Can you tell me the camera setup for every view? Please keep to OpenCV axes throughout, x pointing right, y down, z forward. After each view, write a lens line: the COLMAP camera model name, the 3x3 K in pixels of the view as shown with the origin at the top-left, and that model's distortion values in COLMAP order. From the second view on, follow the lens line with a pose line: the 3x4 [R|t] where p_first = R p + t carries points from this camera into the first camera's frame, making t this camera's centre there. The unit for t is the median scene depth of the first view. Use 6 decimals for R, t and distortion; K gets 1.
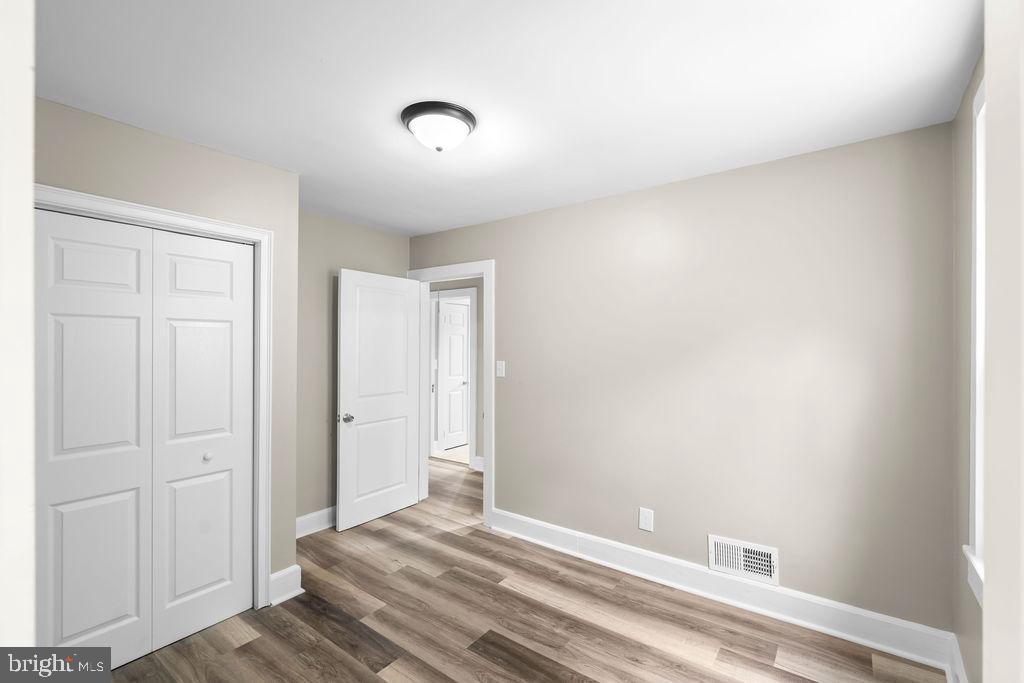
lens RADIAL K [[453.3, 0, 512.4], [0, 453.3, 345.1], [0, 0, 1]] dist [0.000816, 0.000096]
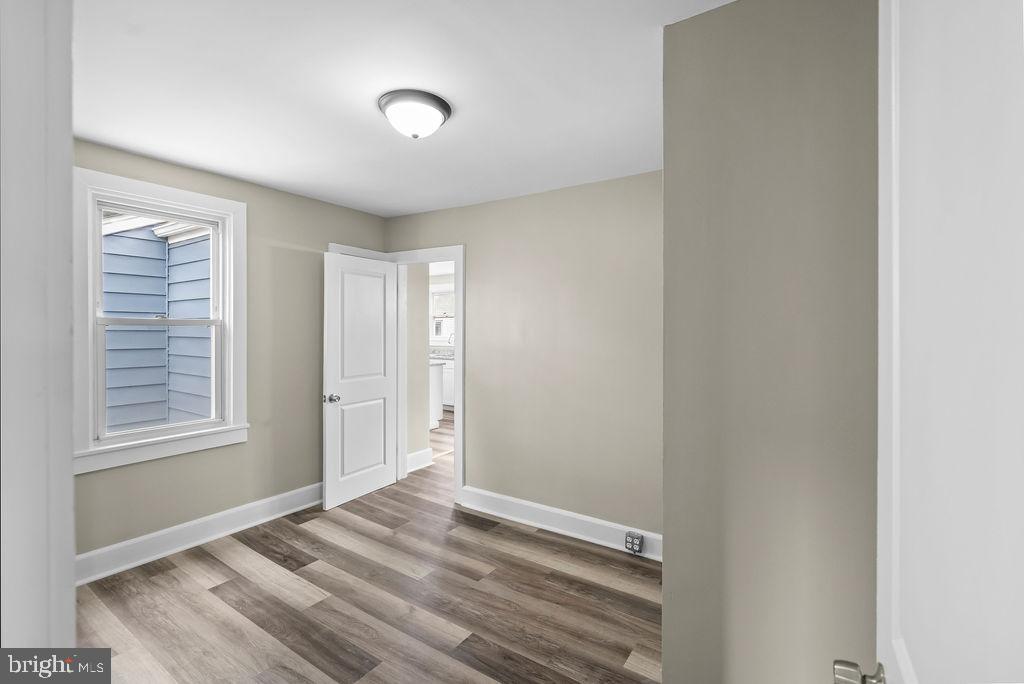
lens RADIAL K [[458.5, 0, 510.6], [0, 458.5, 326.5], [0, 0, 1]] dist [0.003198, -0.000096]
pose [[-0.998916, -0.003634, -0.046398, -0.296124], [-0.003526, 0.999991, -0.002411, 0.003922], [0.046406, -0.002245, -0.998920, 1.834580]]
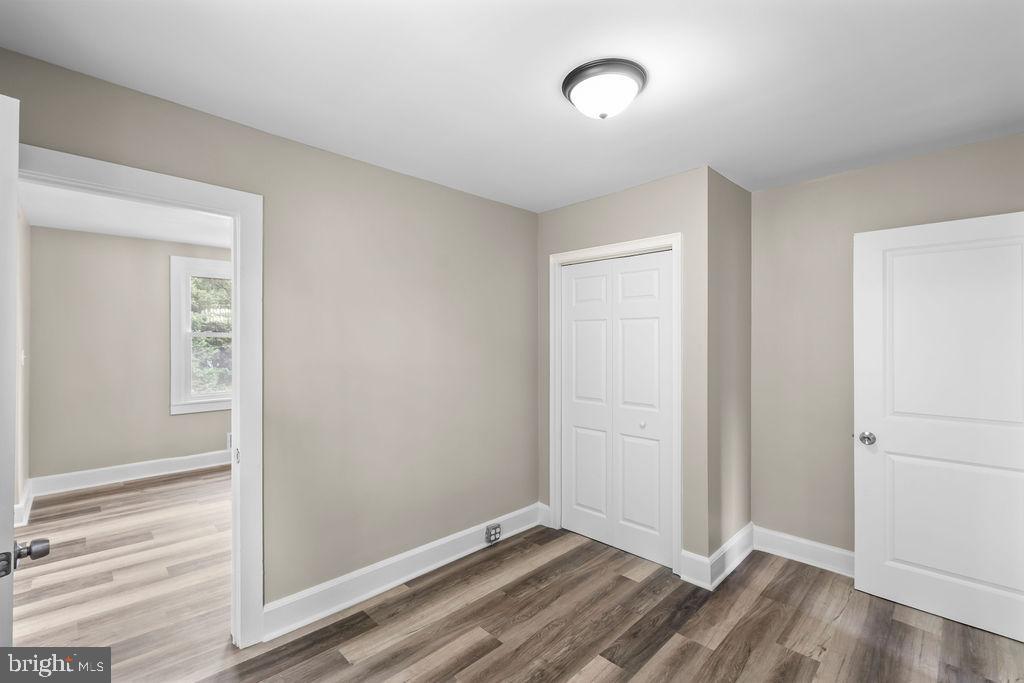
lens RADIAL K [[454.2, 0, 510.3], [0, 454.2, 339.3], [0, 0, 1]] dist [-0.000745, -0.000175]
pose [[-0.155620, 0.002937, -0.987813, 0.659163], [0.000056, 0.999996, 0.002965, 0.003085], [0.987817, 0.000406, -0.155619, 0.843984]]
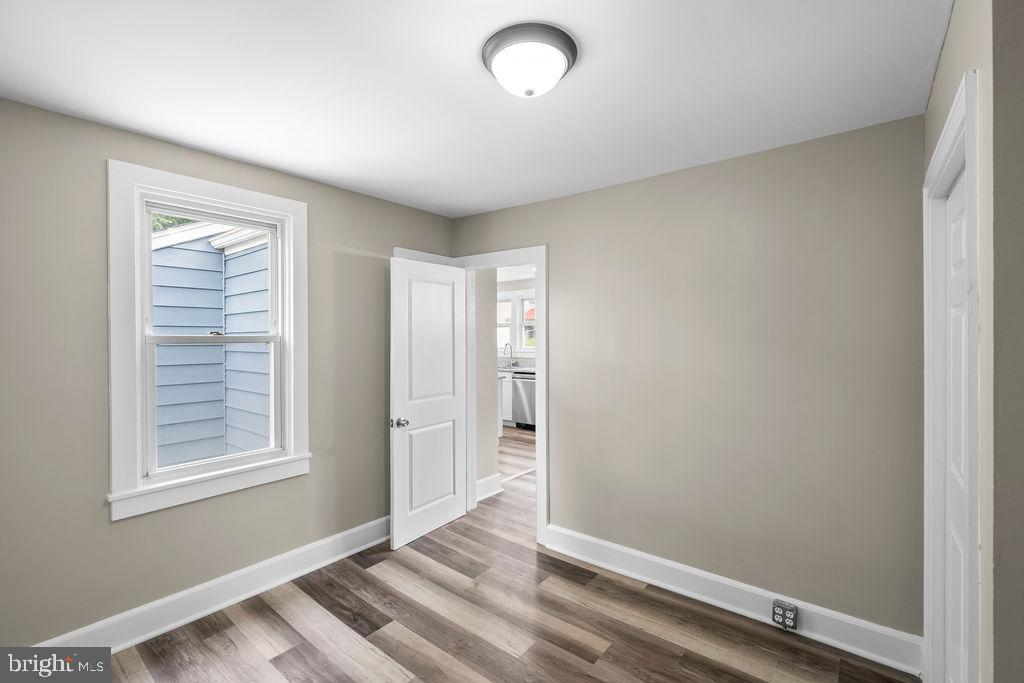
lens RADIAL K [[450.7, 0, 507.4], [0, 450.7, 329.6], [0, 0, 1]] dist [0.001335, 0.000272]
pose [[-0.999293, 0.006741, 0.036990, -0.137013], [0.006287, 0.999904, -0.012368, -0.013363], [-0.037070, -0.012127, -0.999239, 1.588827]]
